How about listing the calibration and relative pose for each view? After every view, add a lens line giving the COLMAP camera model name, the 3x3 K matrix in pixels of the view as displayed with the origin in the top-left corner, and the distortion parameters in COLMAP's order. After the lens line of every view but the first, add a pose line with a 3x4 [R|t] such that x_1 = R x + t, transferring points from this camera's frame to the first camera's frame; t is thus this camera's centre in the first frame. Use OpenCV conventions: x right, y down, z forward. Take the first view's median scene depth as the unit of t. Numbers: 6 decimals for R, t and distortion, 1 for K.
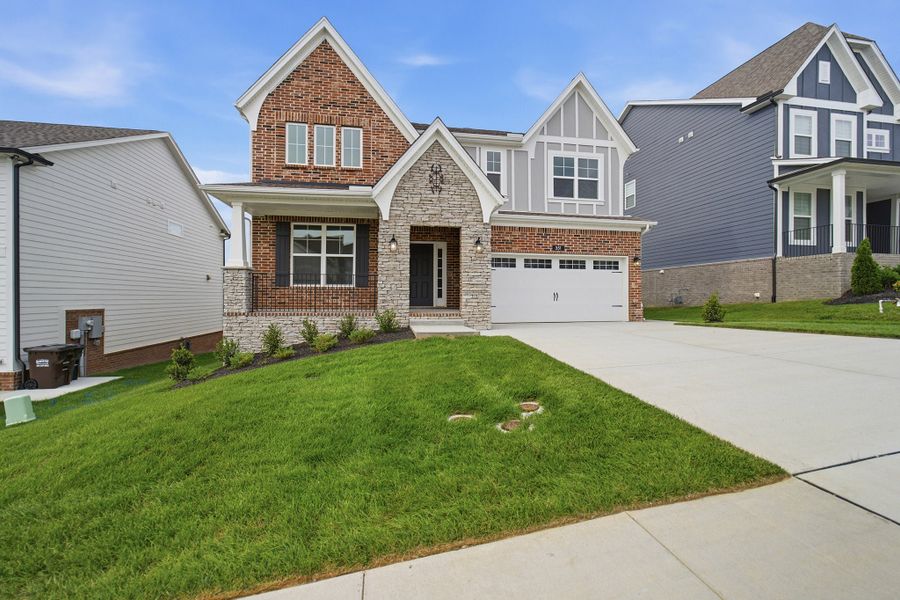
lens RADIAL K [[338.1, 0, 440.3], [0, 338.1, 290.0], [0, 0, 1]] dist [-0.000994, -0.000029]
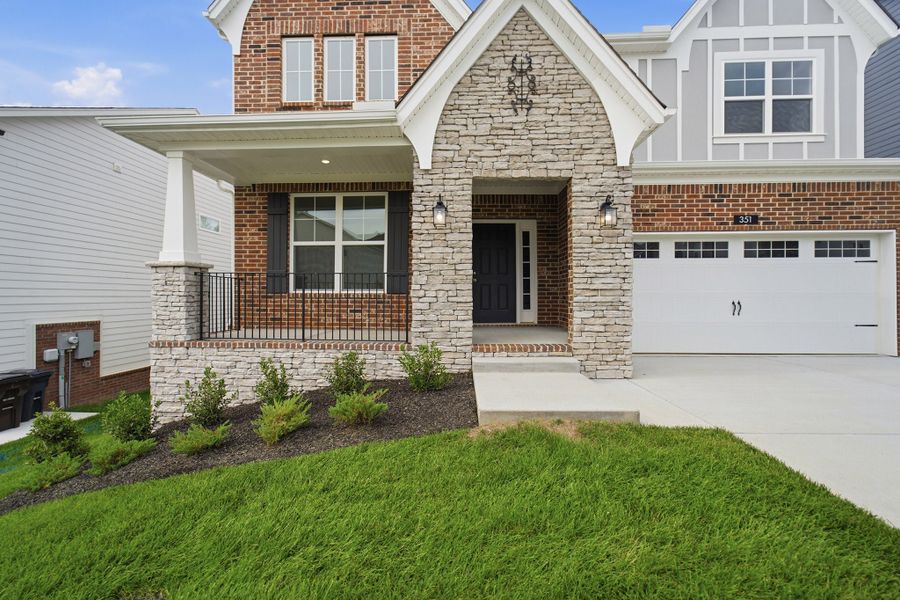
lens RADIAL K [[369.2, 0, 454.8], [0, 369.2, 295.0], [0, 0, 1]] dist [-0.028961, 0.014625]
pose [[0.984470, -0.004565, -0.175495, -0.012872], [0.007505, 0.999842, 0.016089, -0.015109], [0.175393, -0.017156, 0.984349, 0.342976]]
